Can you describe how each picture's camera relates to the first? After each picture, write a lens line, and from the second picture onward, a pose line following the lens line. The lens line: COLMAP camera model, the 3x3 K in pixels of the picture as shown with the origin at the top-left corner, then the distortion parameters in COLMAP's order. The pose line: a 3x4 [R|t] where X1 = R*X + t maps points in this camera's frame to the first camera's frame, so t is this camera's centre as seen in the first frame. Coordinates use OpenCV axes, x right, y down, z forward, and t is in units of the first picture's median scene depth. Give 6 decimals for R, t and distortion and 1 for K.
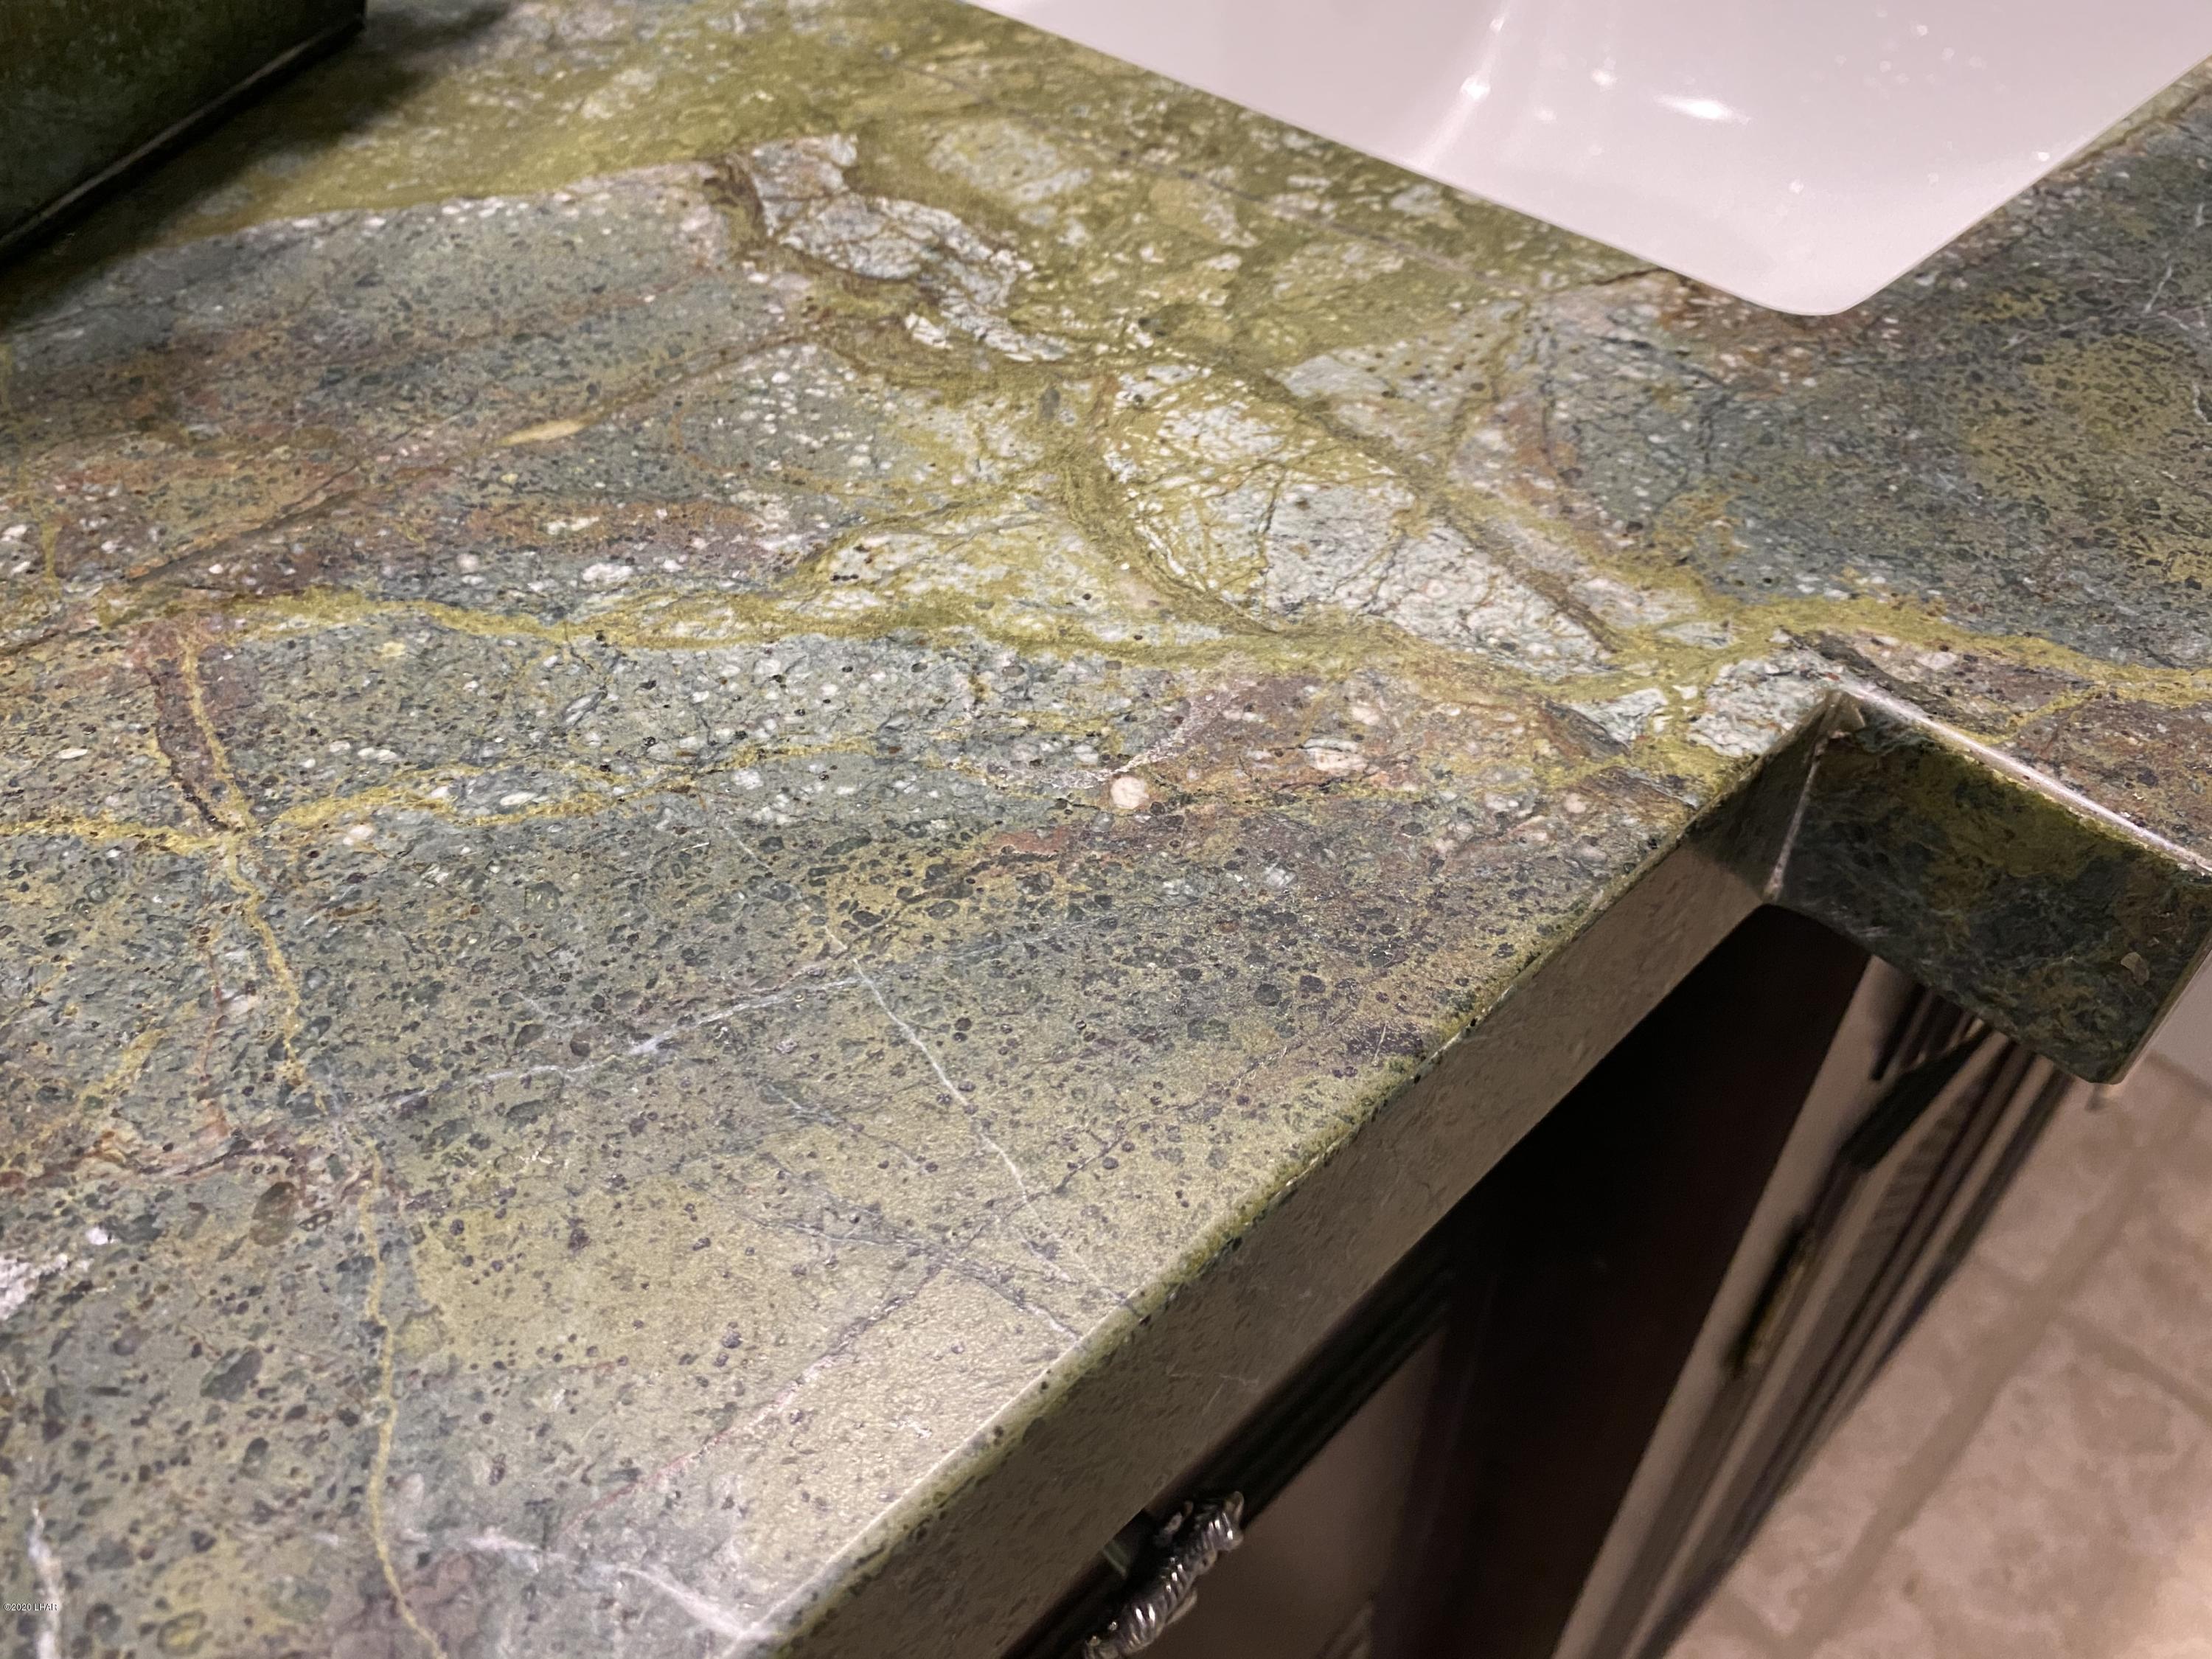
lens RADIAL K [[1686.4, 0, 1074.4], [0, 1686.4, 858.5], [0, 0, 1]] dist [0.043531, -0.058309]
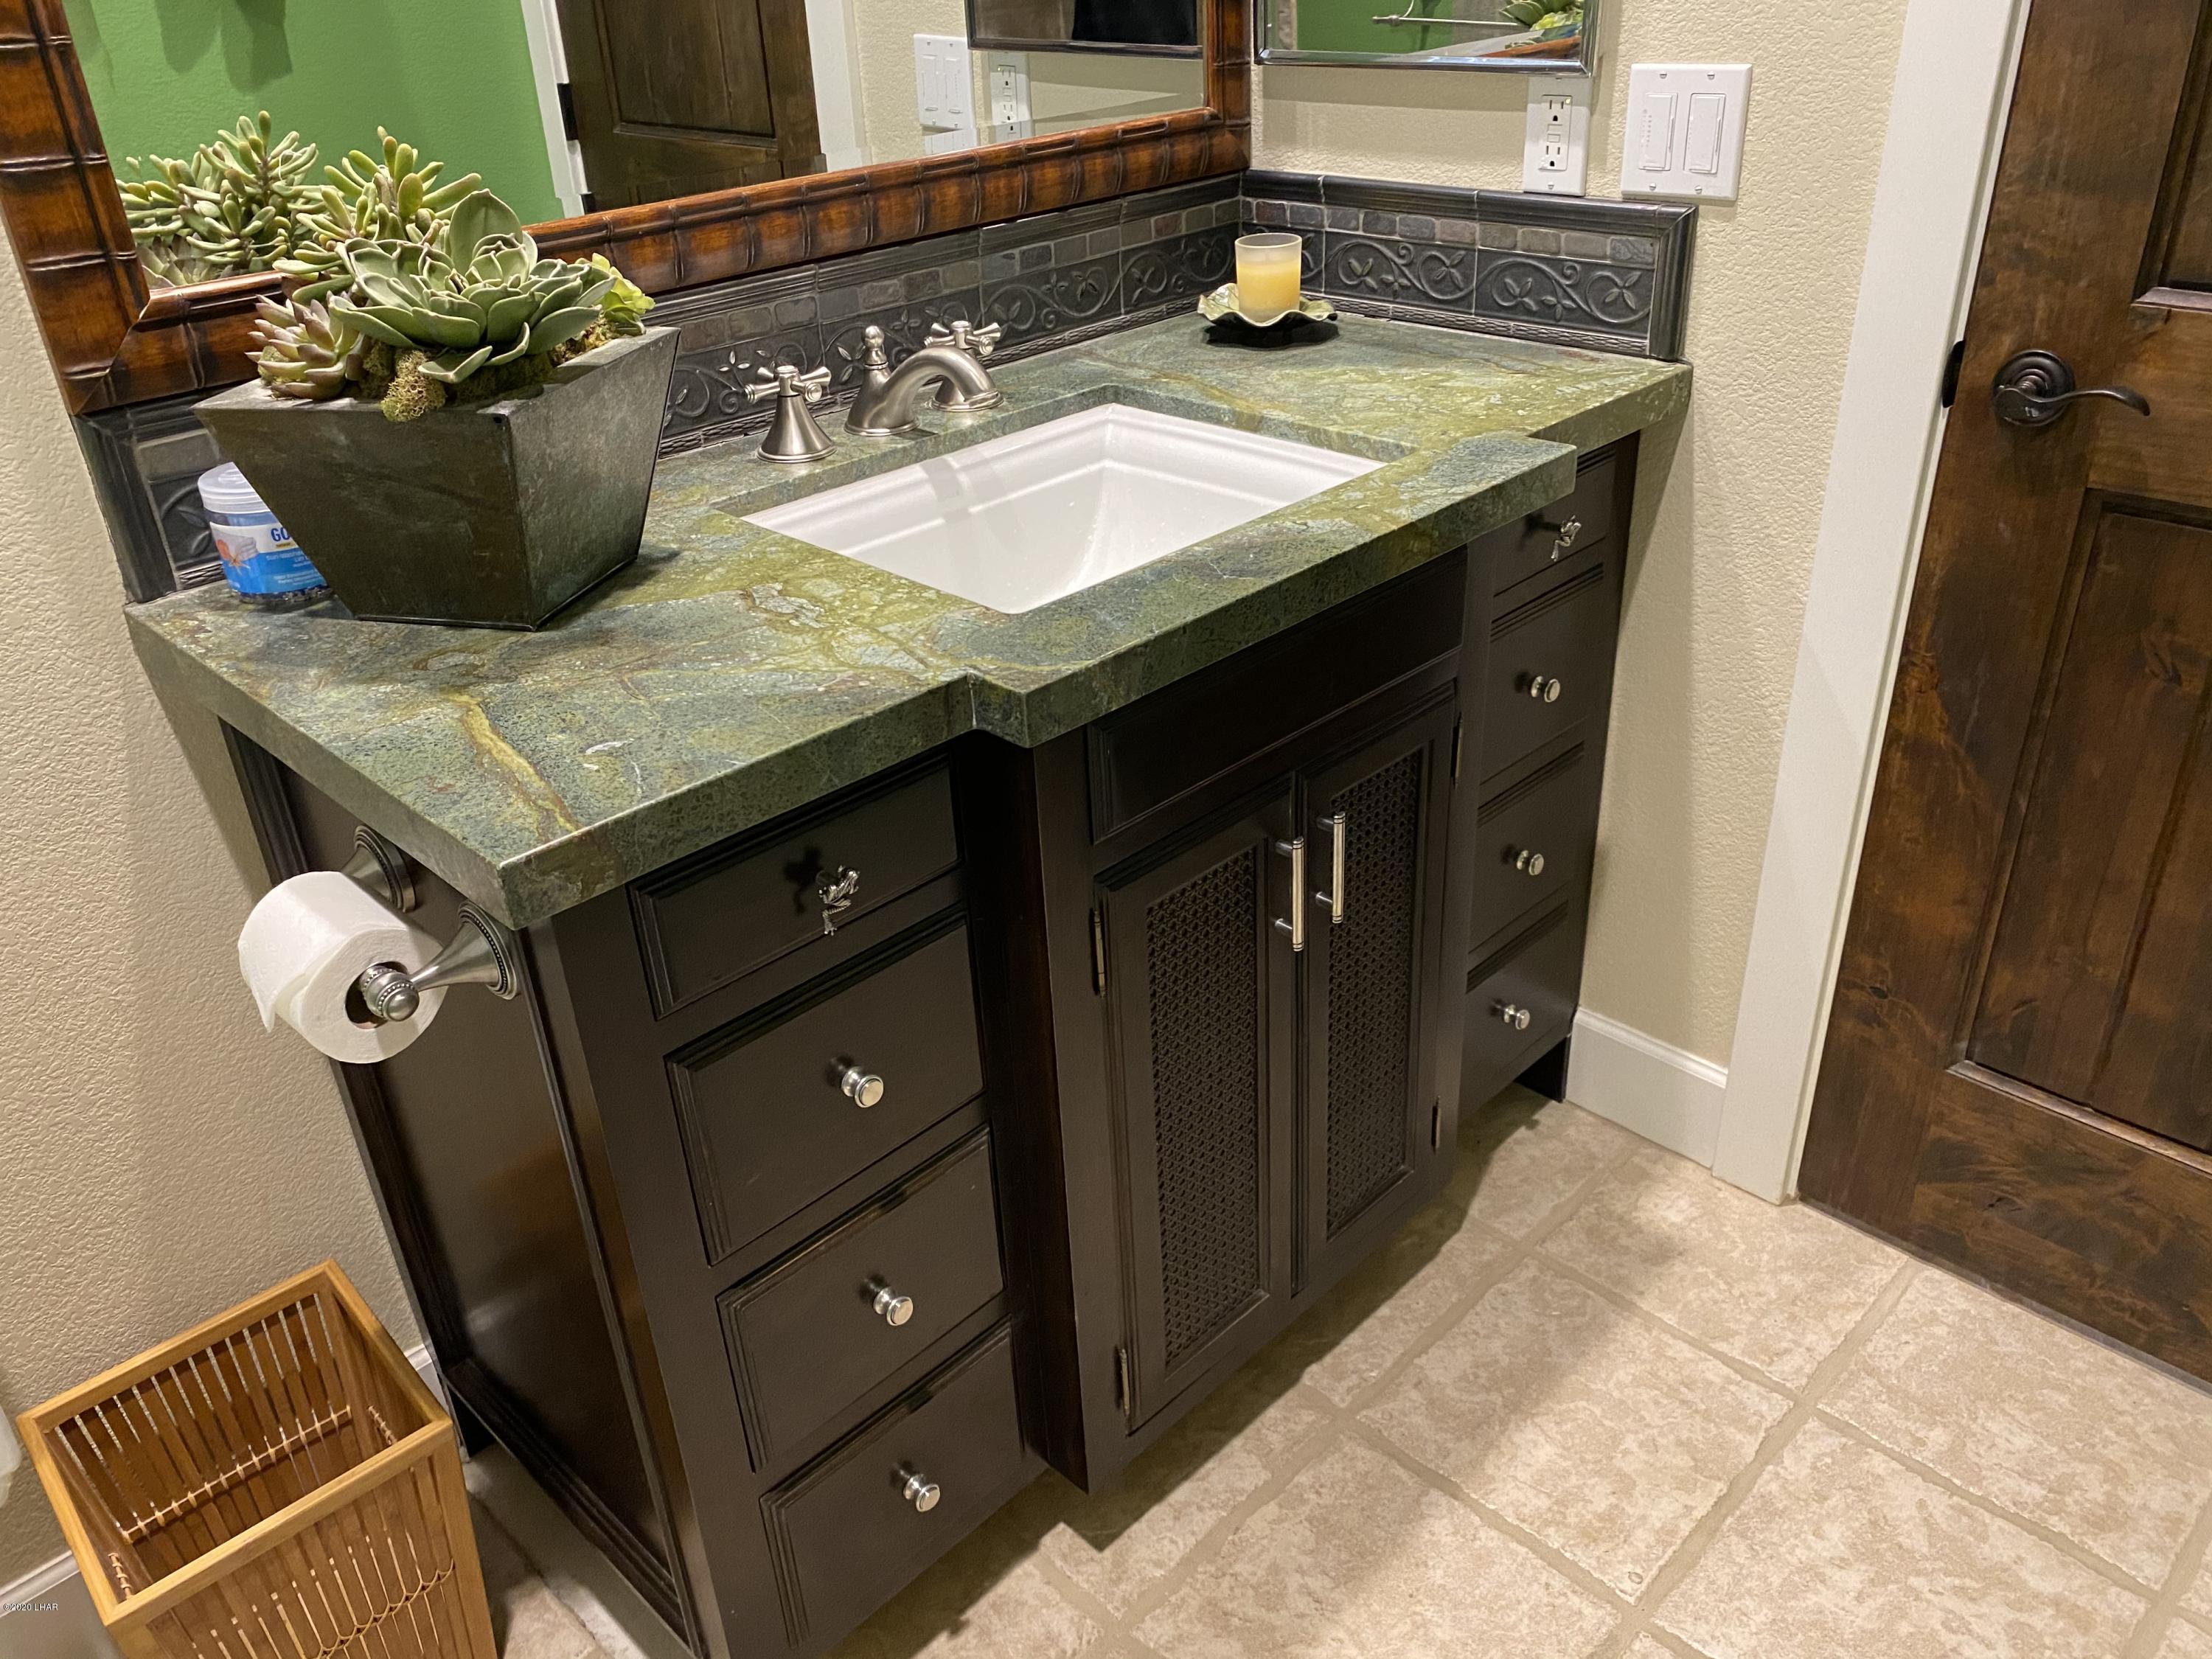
lens RADIAL K [[1686.4, 0, 1113.6], [0, 1686.4, 829.1], [0, 0, 1]] dist [0.043531, -0.058309]
pose [[0.999458, -0.023904, 0.022629, 0.523348], [0.029536, 0.954740, -0.295971, 1.259910], [-0.014530, 0.296479, 0.954929, -2.485208]]
